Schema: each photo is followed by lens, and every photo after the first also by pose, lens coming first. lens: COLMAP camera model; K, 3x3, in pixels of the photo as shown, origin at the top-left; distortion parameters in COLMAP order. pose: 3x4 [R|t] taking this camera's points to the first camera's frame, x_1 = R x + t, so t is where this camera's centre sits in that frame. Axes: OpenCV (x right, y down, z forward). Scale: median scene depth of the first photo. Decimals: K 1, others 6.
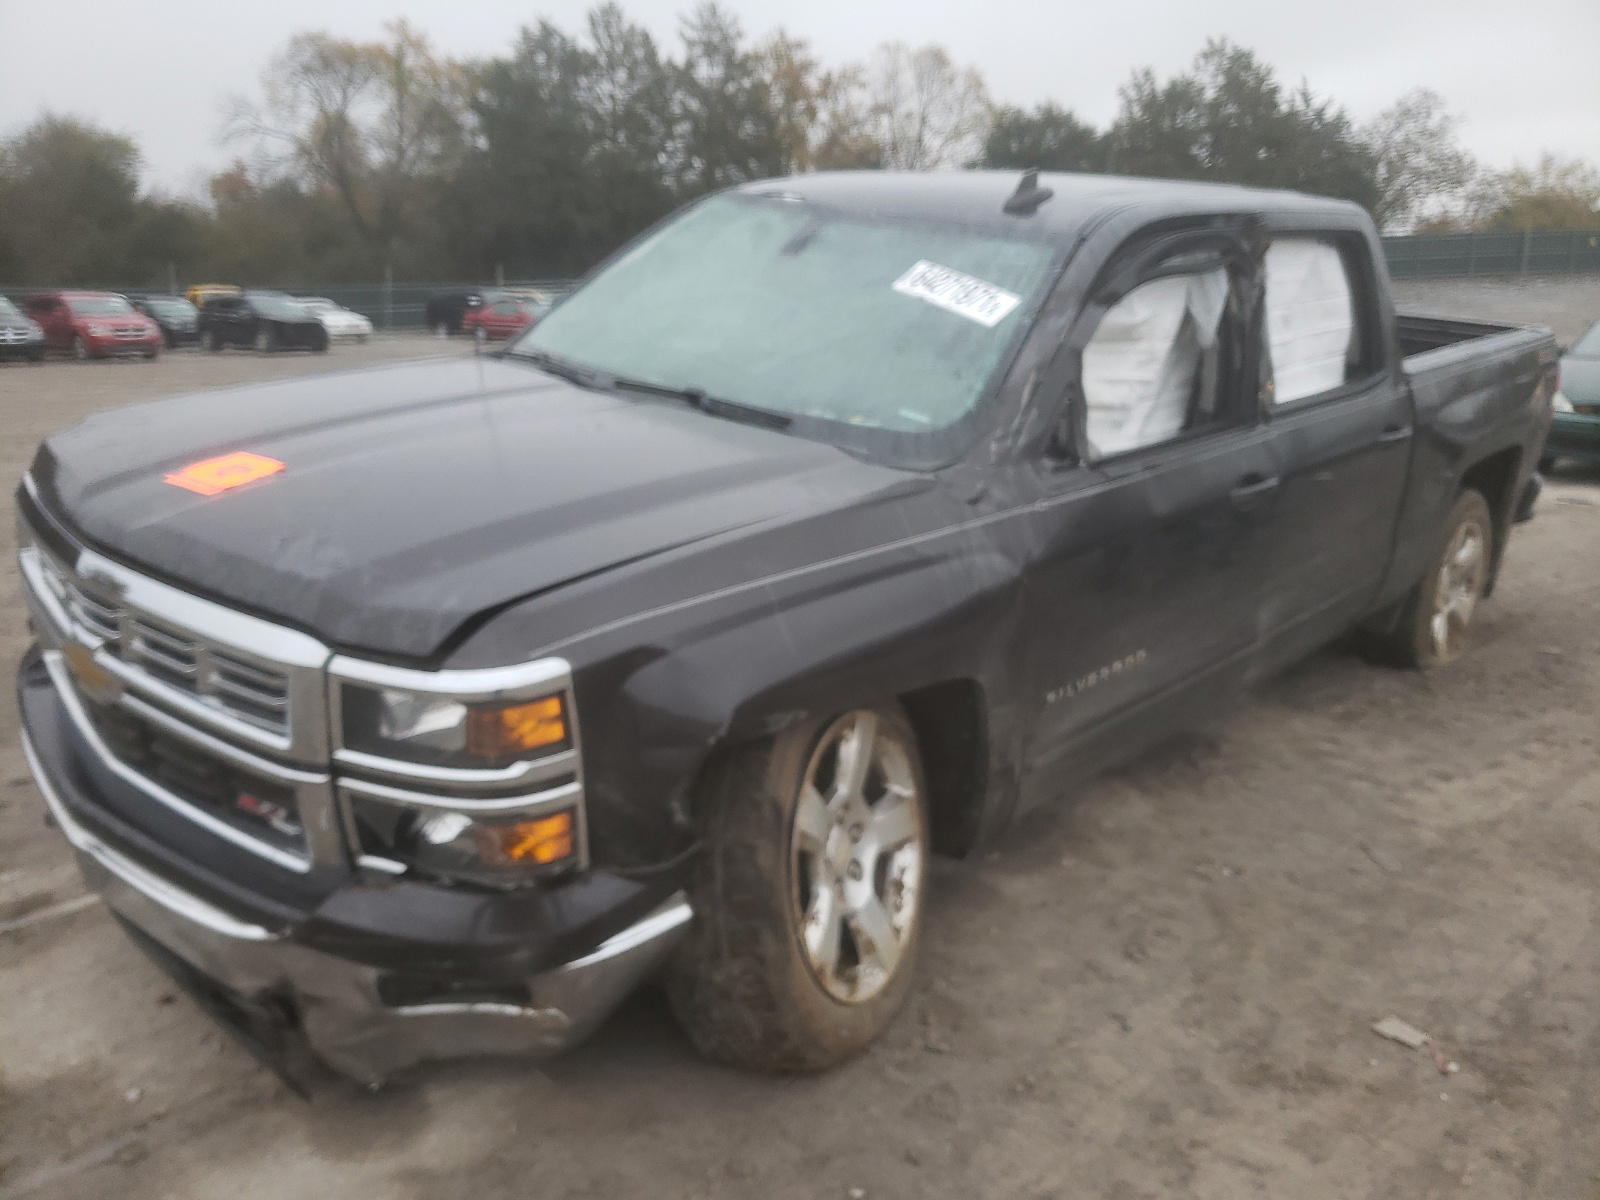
lens RADIAL K [[1302.2, 0, 800.0], [0, 1302.2, 545.6], [0, 0, 1]] dist [-0.014769, 0.011647]
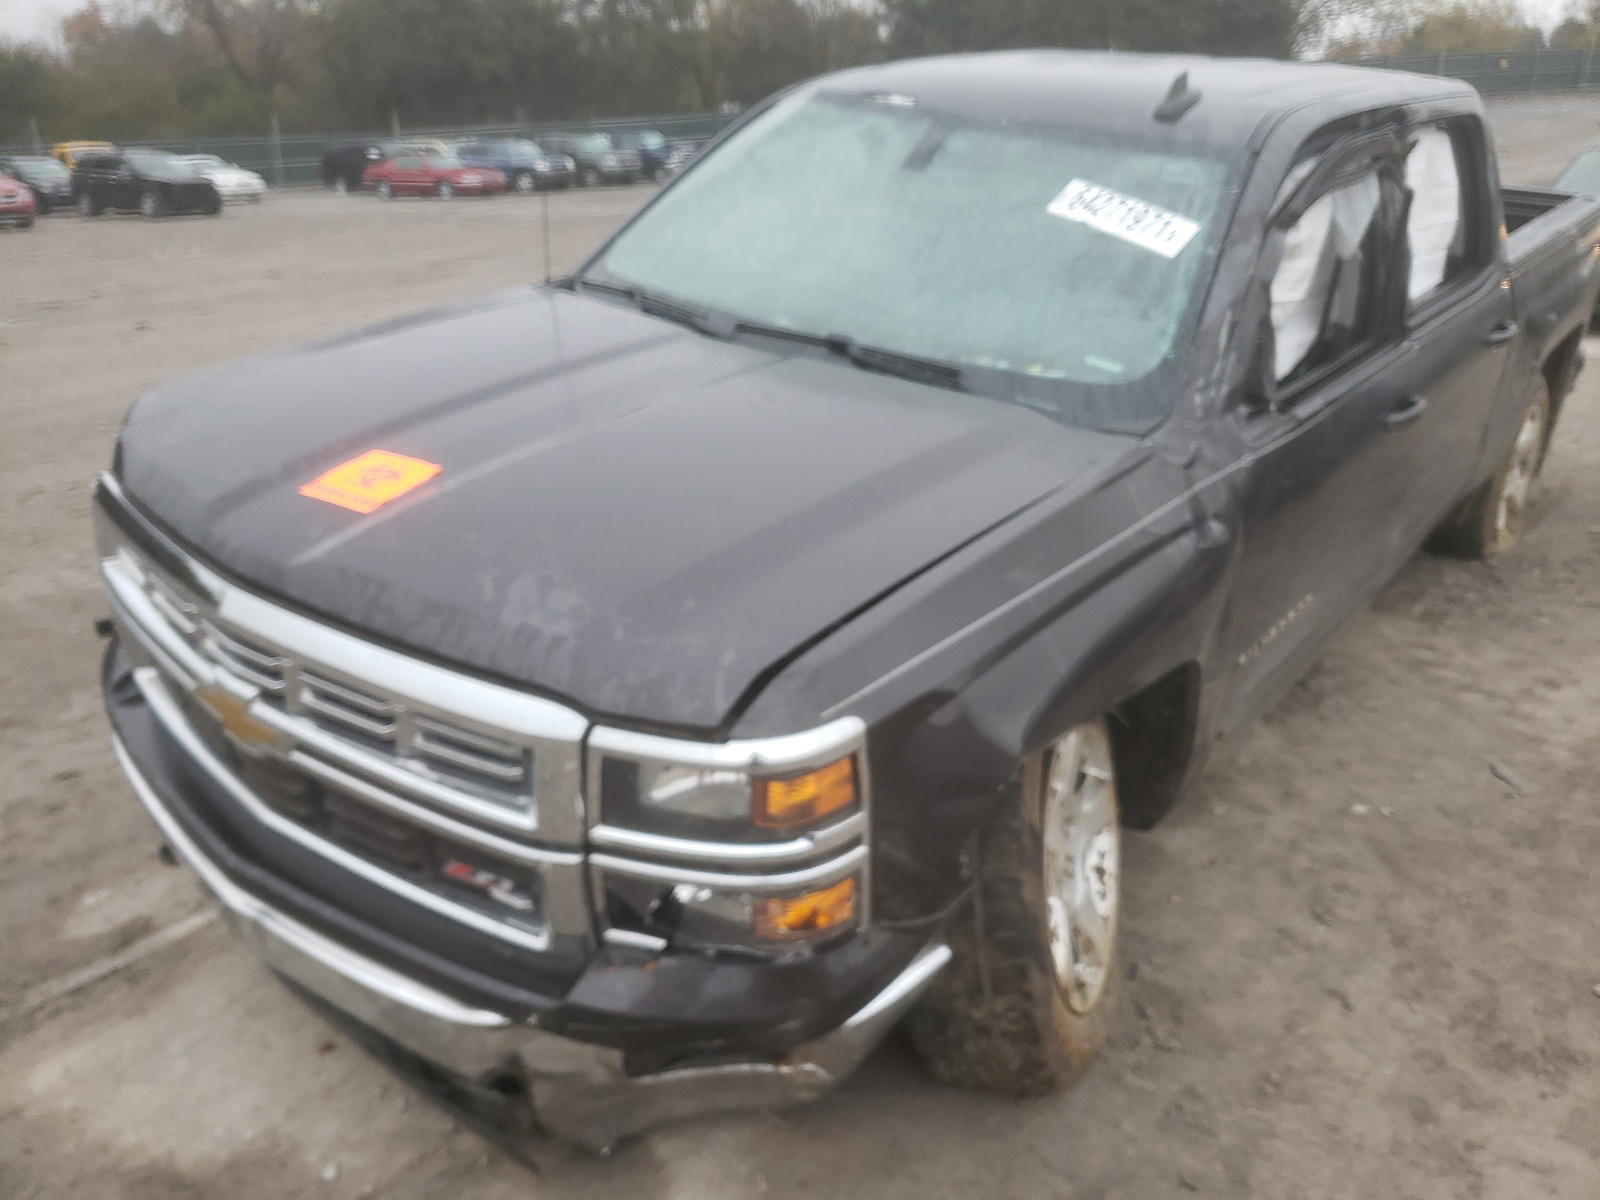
lens RADIAL K [[1302.2, 0, 800.0], [0, 1302.2, 545.6], [0, 0, 1]] dist [-0.014769, 0.011647]
pose [[0.996737, -0.044270, 0.067498, -0.193878], [0.035881, 0.992029, 0.120789, -0.094561], [-0.072307, -0.117973, 0.990381, 0.107906]]
